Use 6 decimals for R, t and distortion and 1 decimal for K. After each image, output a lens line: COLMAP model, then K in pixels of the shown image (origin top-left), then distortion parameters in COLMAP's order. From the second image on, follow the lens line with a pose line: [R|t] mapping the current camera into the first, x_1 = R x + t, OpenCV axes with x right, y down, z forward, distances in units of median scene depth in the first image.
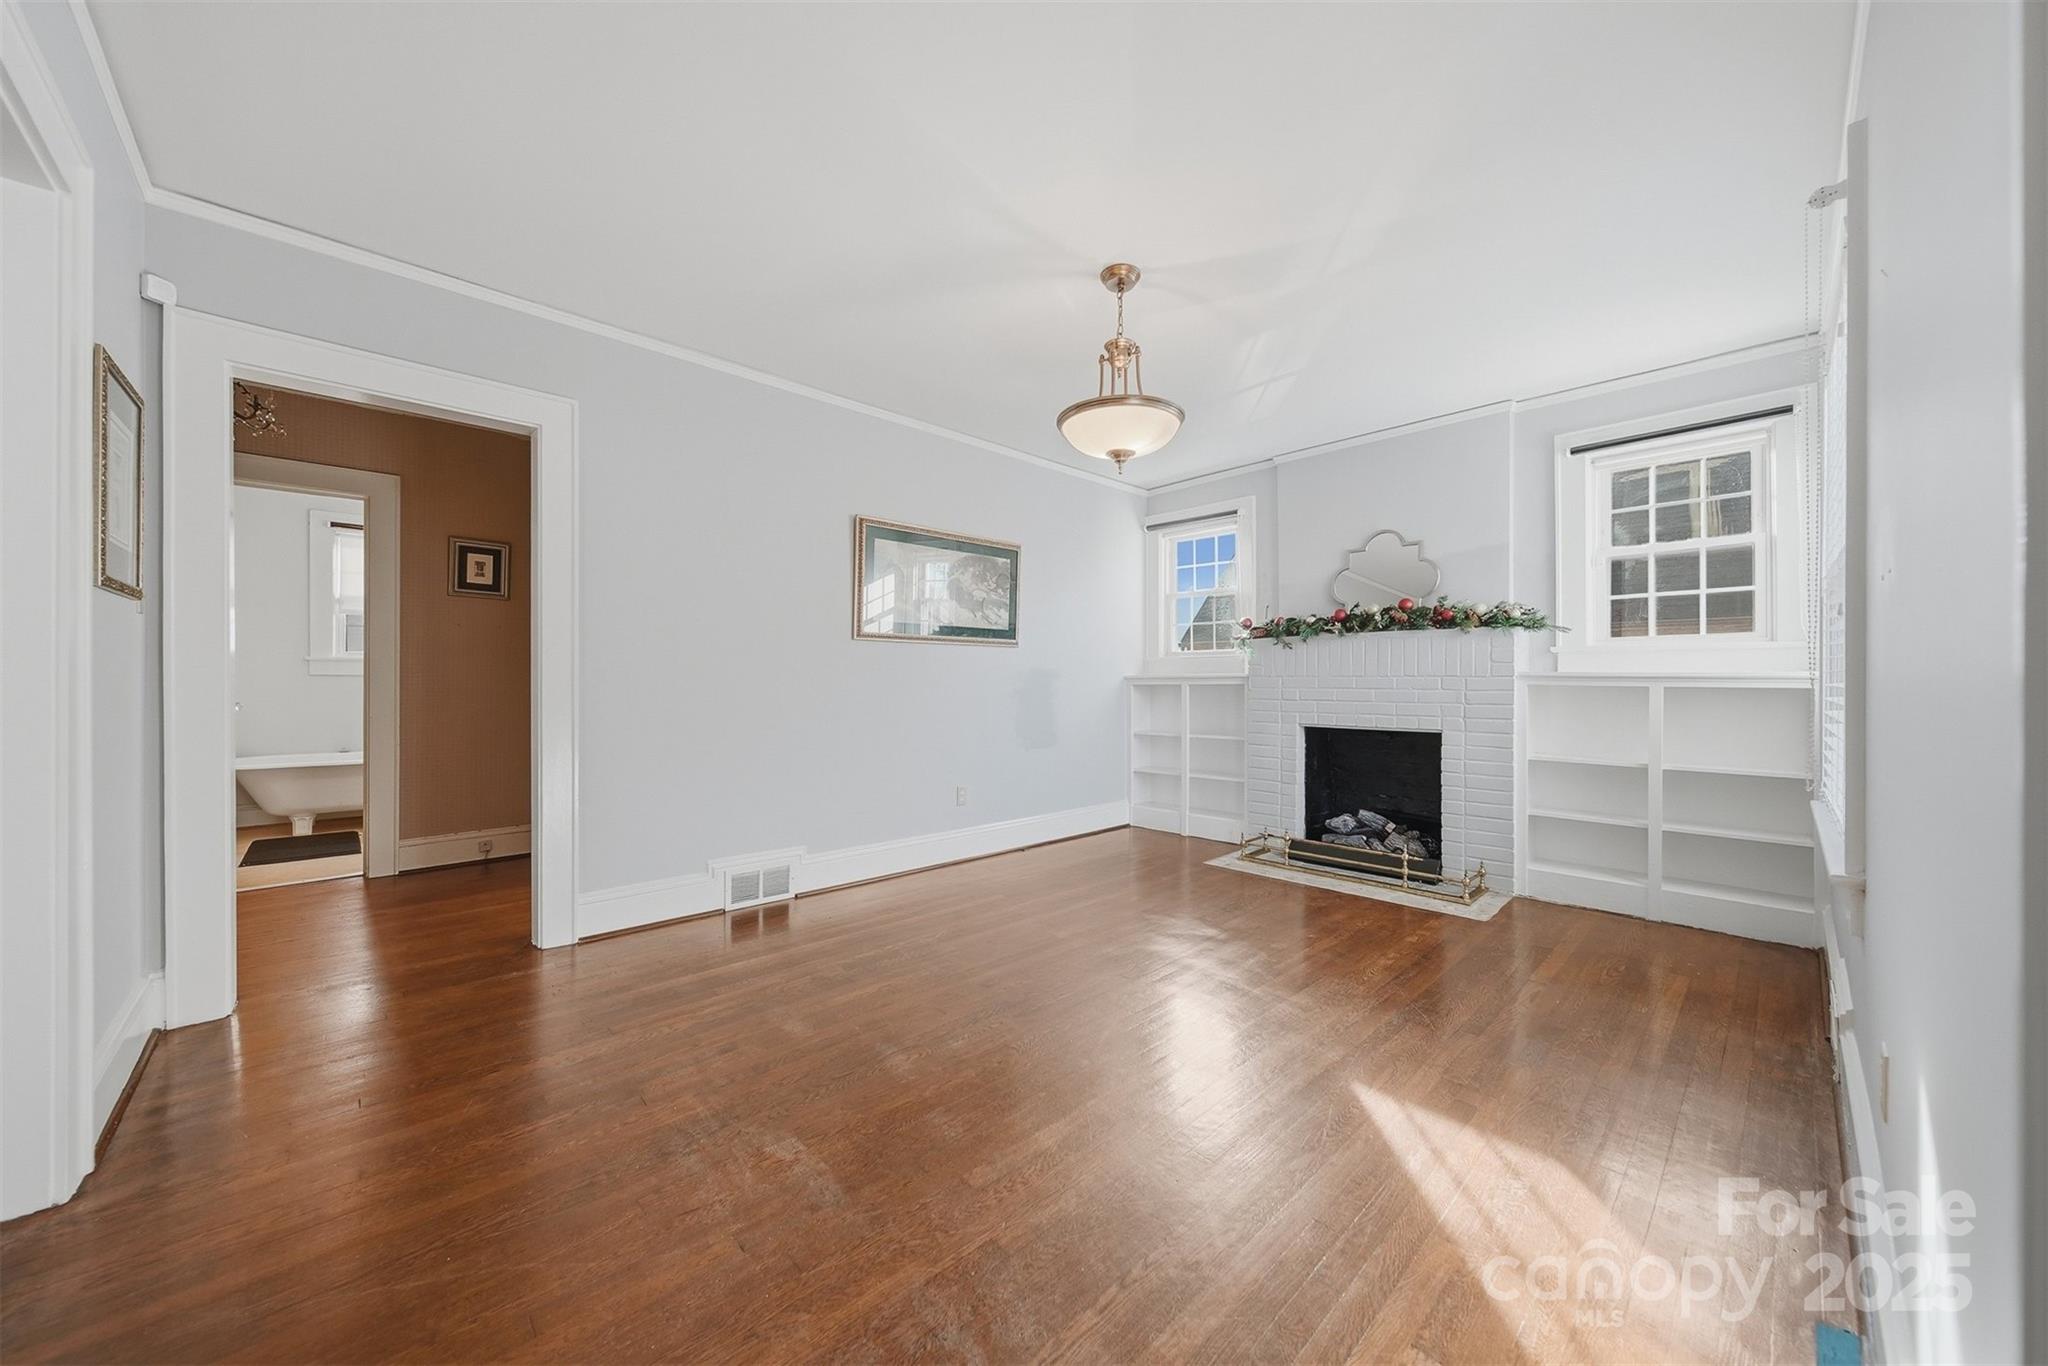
lens RADIAL K [[706.3, 0, 1009.5], [0, 706.3, 681.9], [0, 0, 1]] dist [-0.001523, -0.000097]
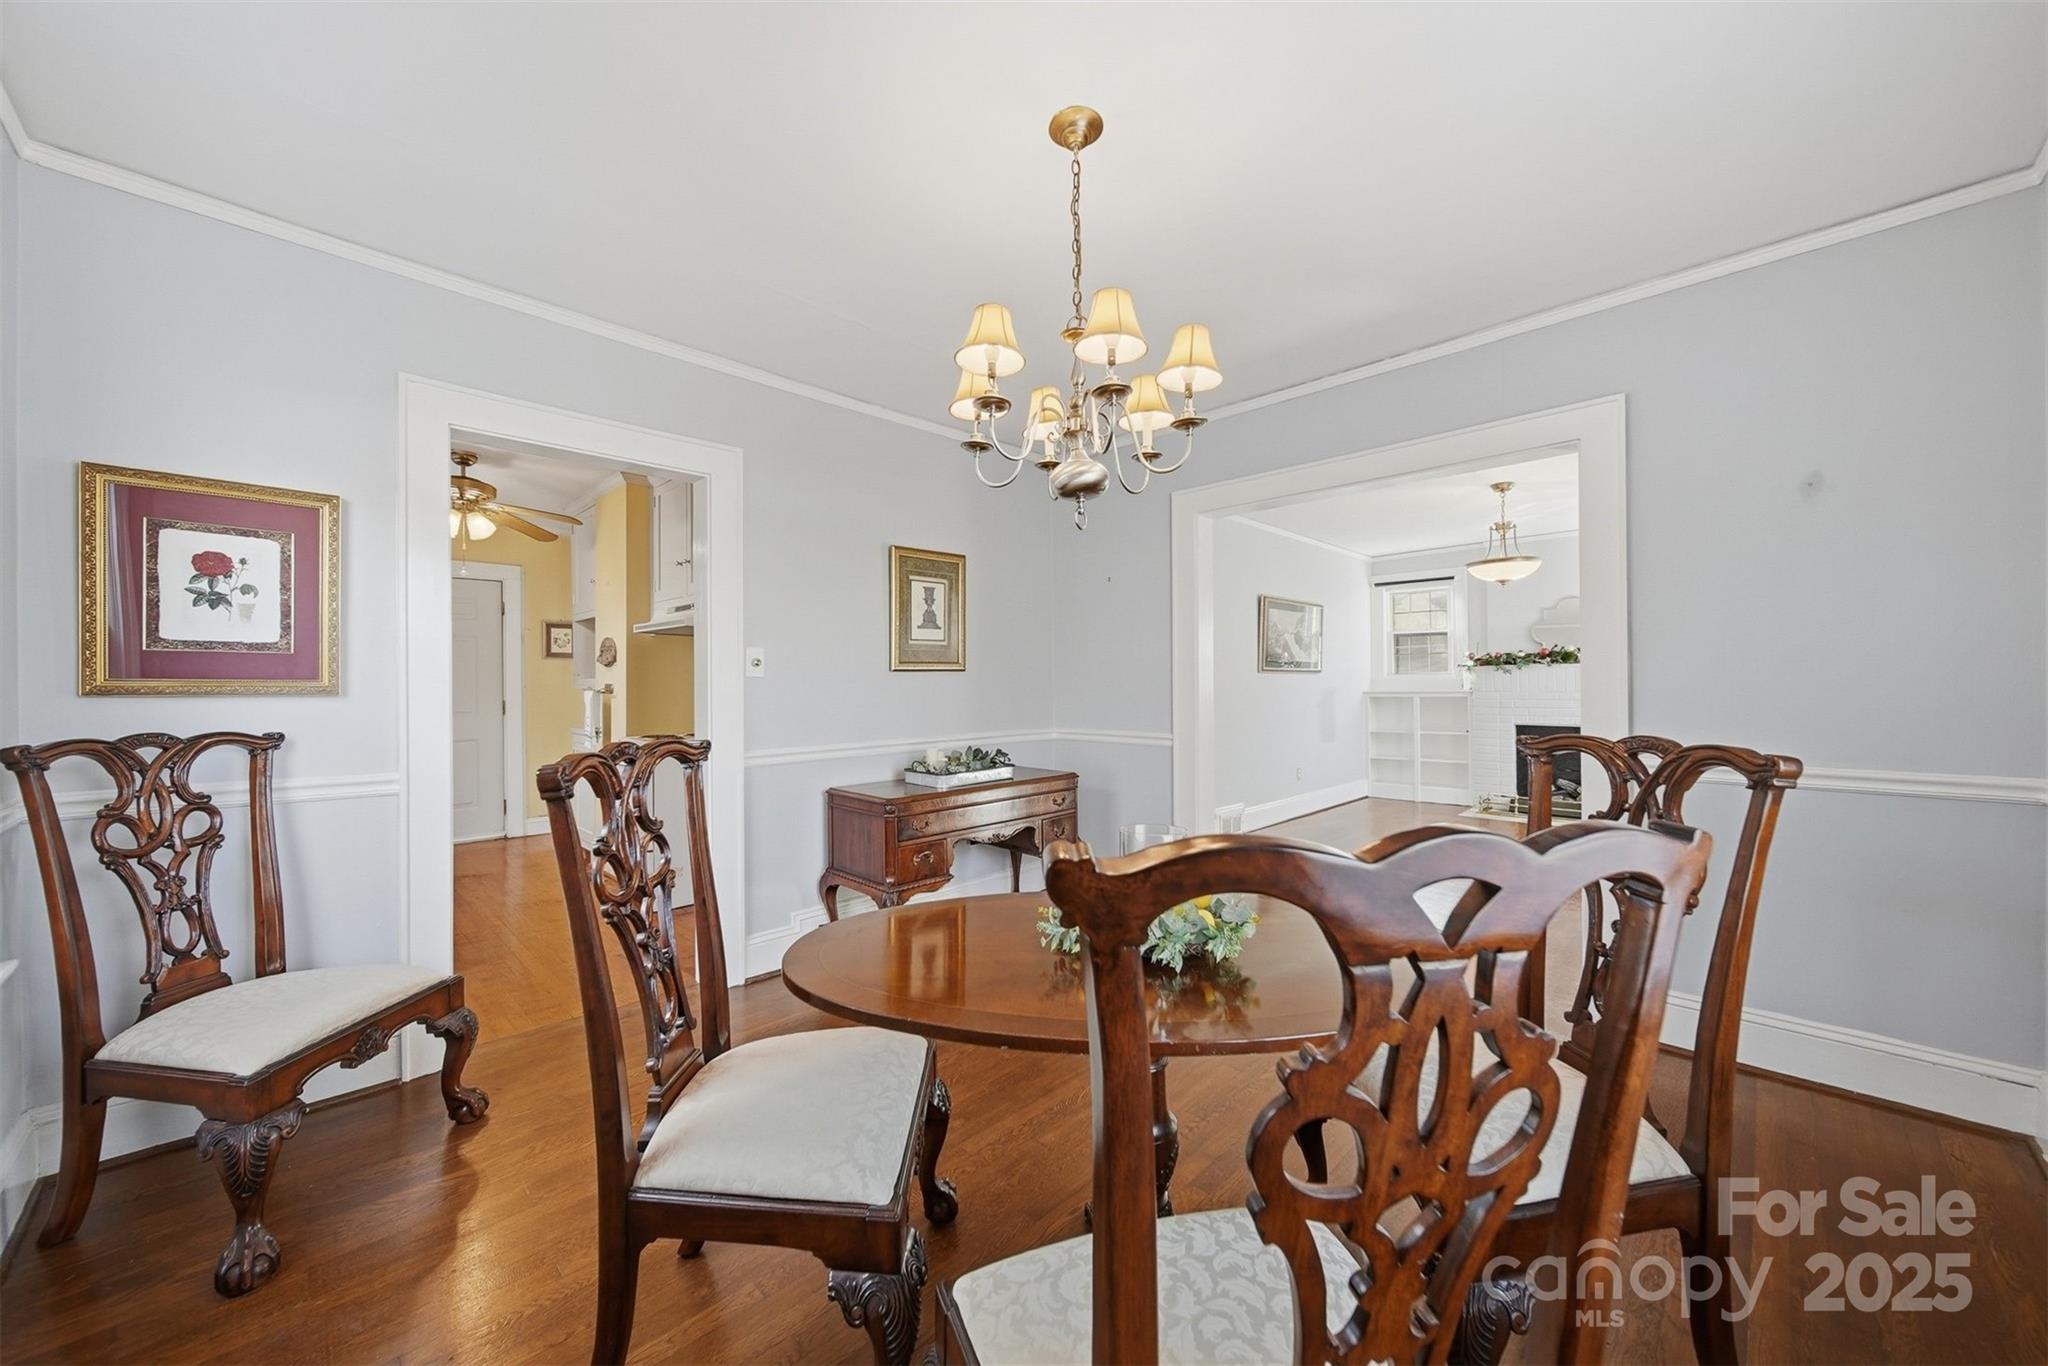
lens RADIAL K [[740.0, 0, 1010.5], [0, 740.0, 685.3], [0, 0, 1]] dist [0.001460, 0.000085]
pose [[0.999511, -0.010895, 0.029320, -0.713117], [0.010995, 0.999934, -0.003275, -0.027815], [-0.029282, 0.003595, 0.999565, -0.553870]]
